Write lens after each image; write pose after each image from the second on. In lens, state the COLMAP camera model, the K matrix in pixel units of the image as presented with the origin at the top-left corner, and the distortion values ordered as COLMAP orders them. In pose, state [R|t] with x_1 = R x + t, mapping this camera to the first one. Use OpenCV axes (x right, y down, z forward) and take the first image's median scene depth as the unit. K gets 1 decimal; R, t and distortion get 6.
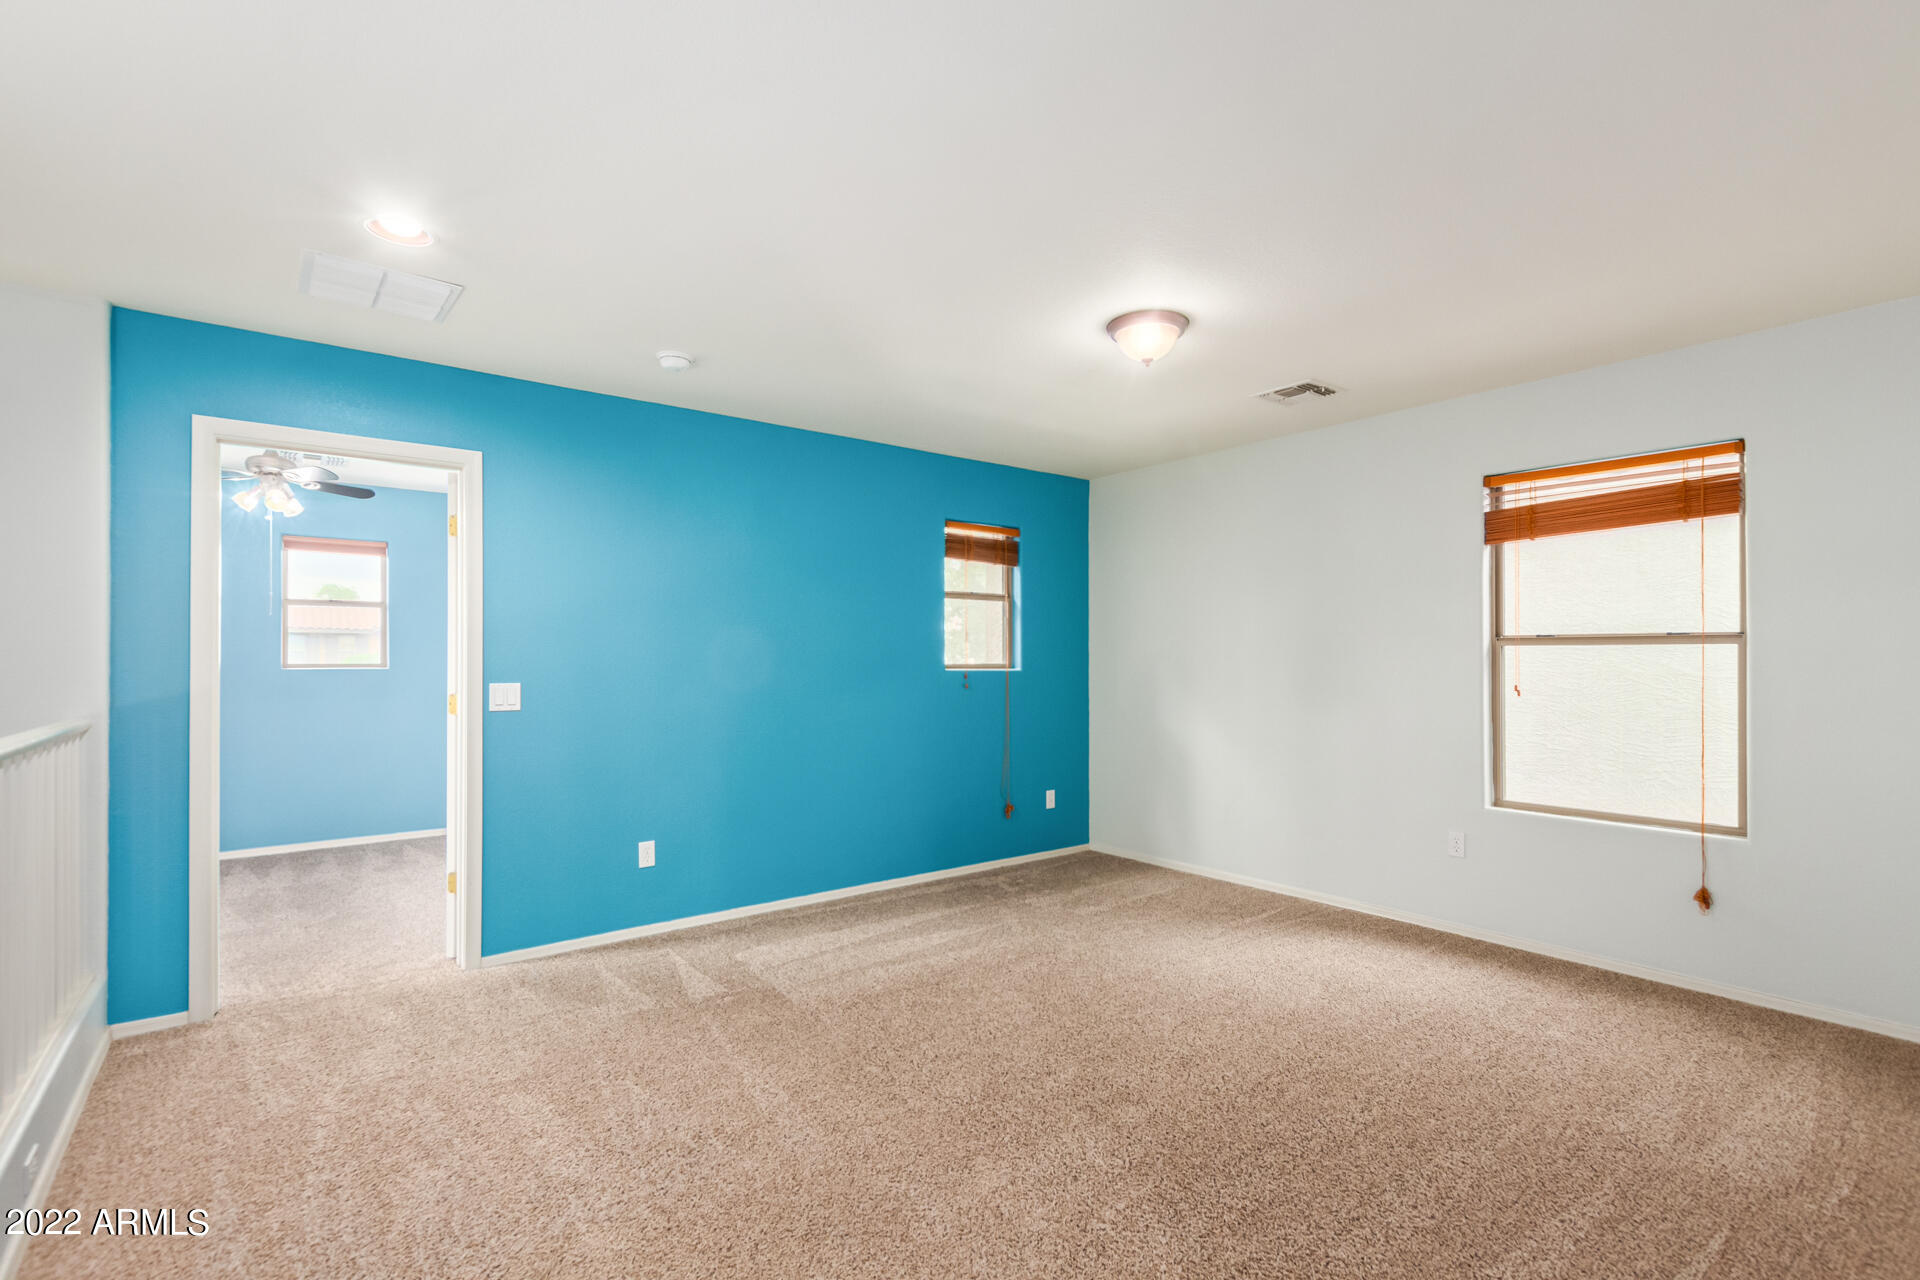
lens RADIAL K [[875.6, 0, 963.9], [0, 875.6, 650.7], [0, 0, 1]] dist [0.000272, -0.000979]
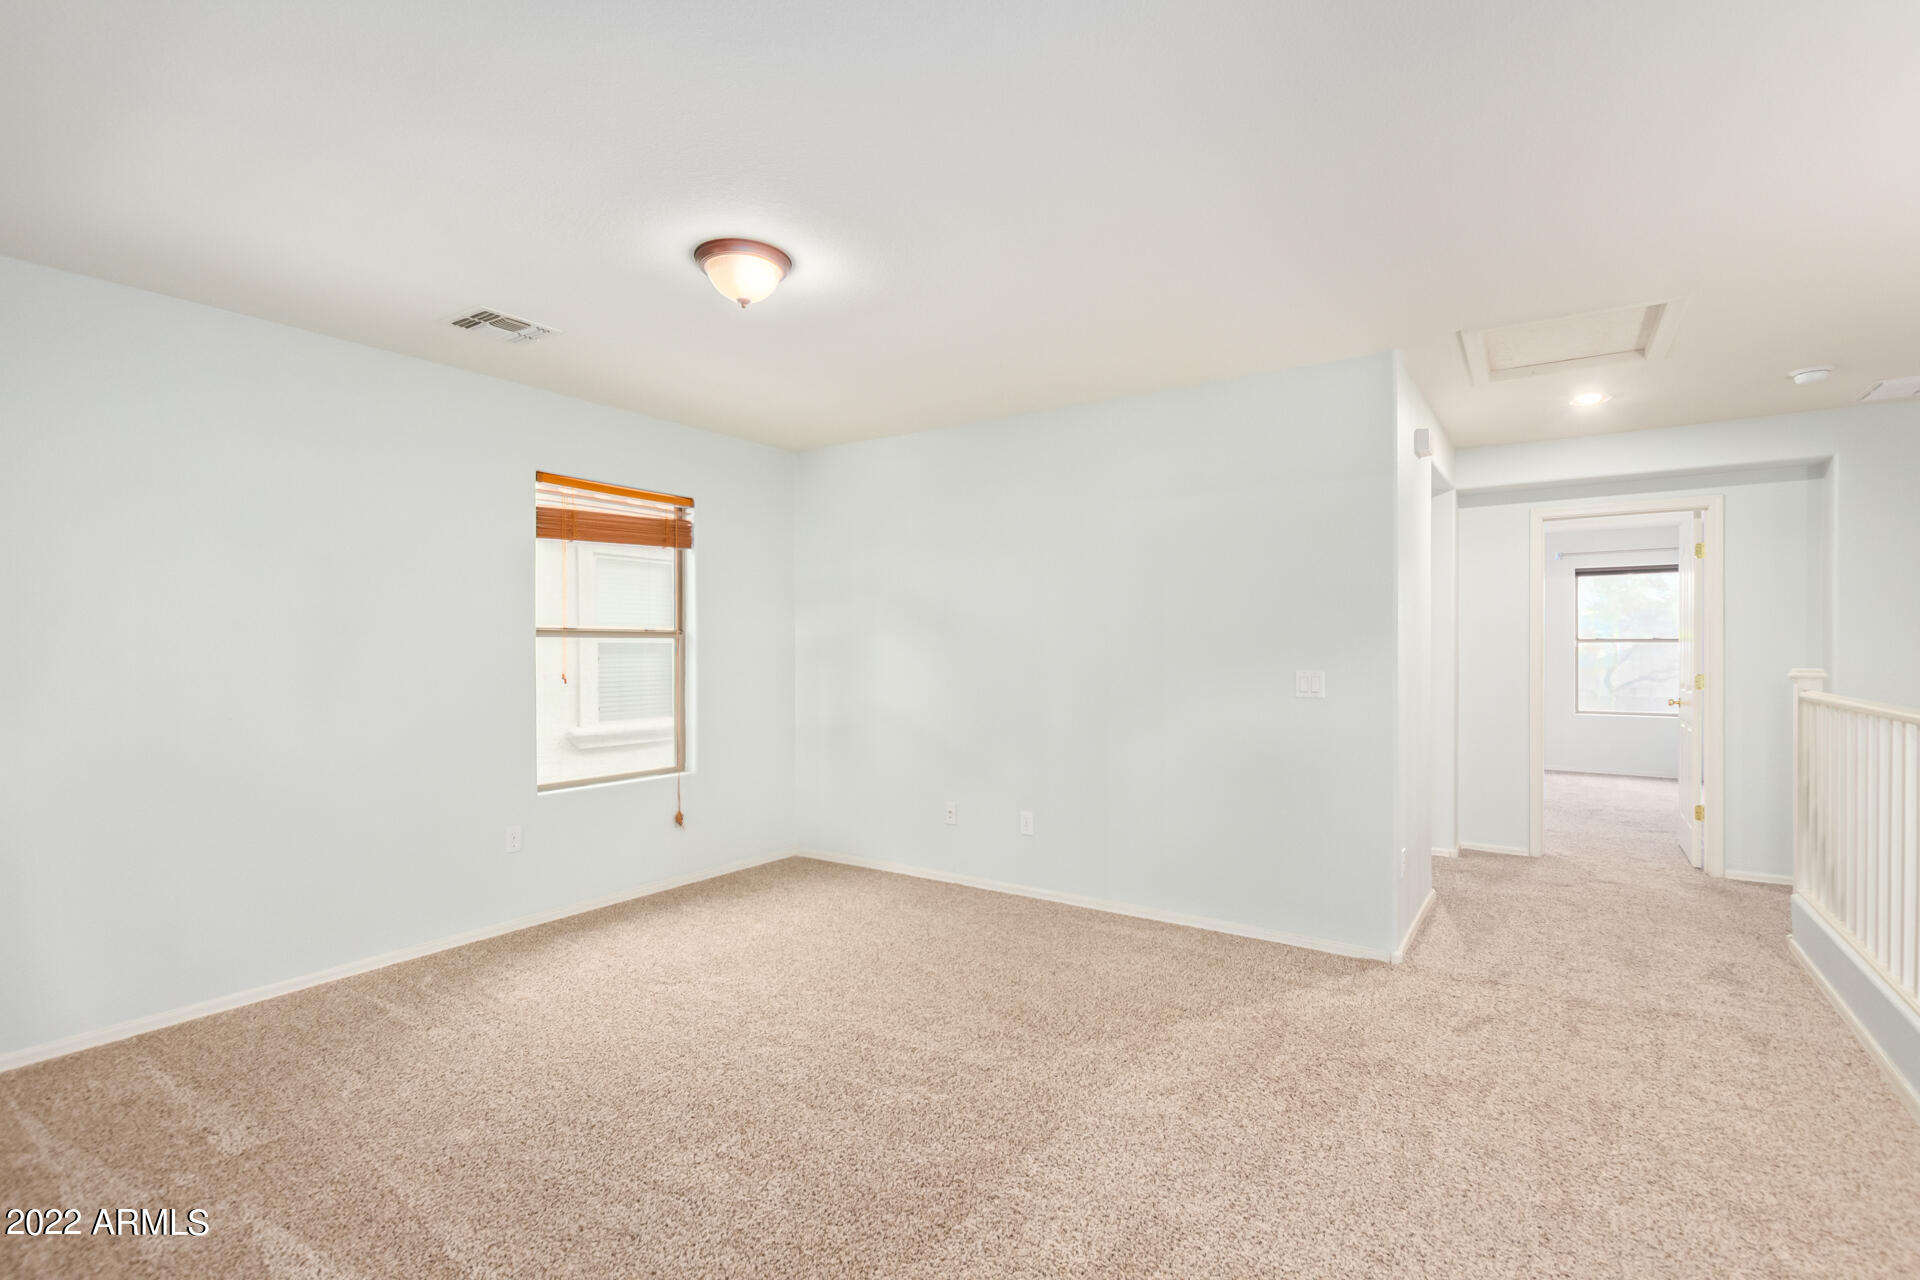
lens RADIAL K [[875.6, 0, 963.9], [0, 875.6, 650.7], [0, 0, 1]] dist [0.000272, -0.000979]
pose [[-0.302746, -0.002276, 0.953068, -0.604721], [-0.004381, 0.999990, 0.000997, 0.008464], [-0.953061, -0.003873, -0.302753, 0.947925]]
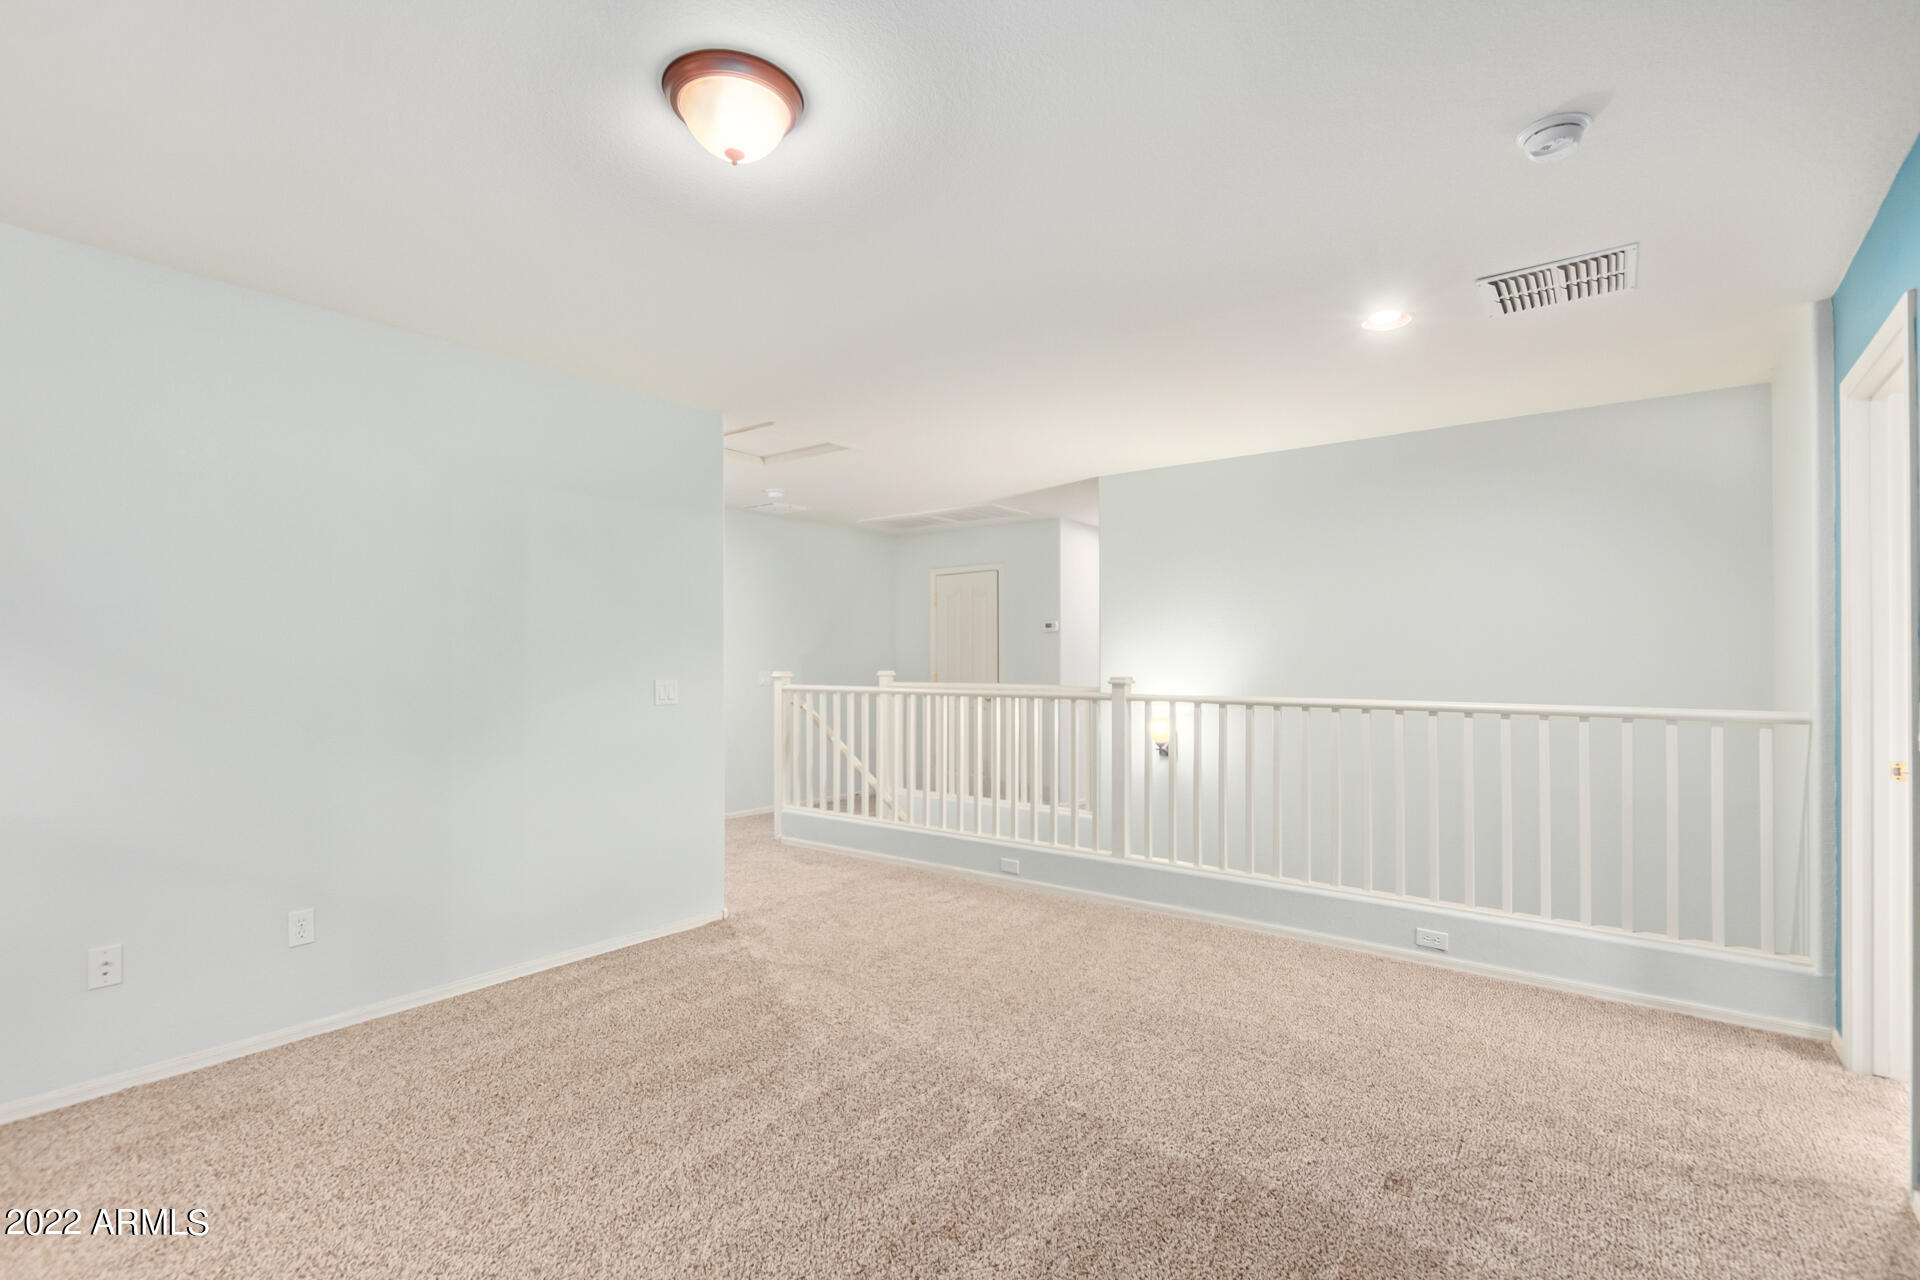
lens RADIAL K [[875.6, 0, 963.9], [0, 875.6, 650.7], [0, 0, 1]] dist [0.000272, -0.000979]
pose [[-0.969435, 0.000810, -0.245347, 0.184340], [0.004686, 0.999873, -0.015217, 0.013595], [0.245304, -0.015902, -0.969316, 1.446051]]
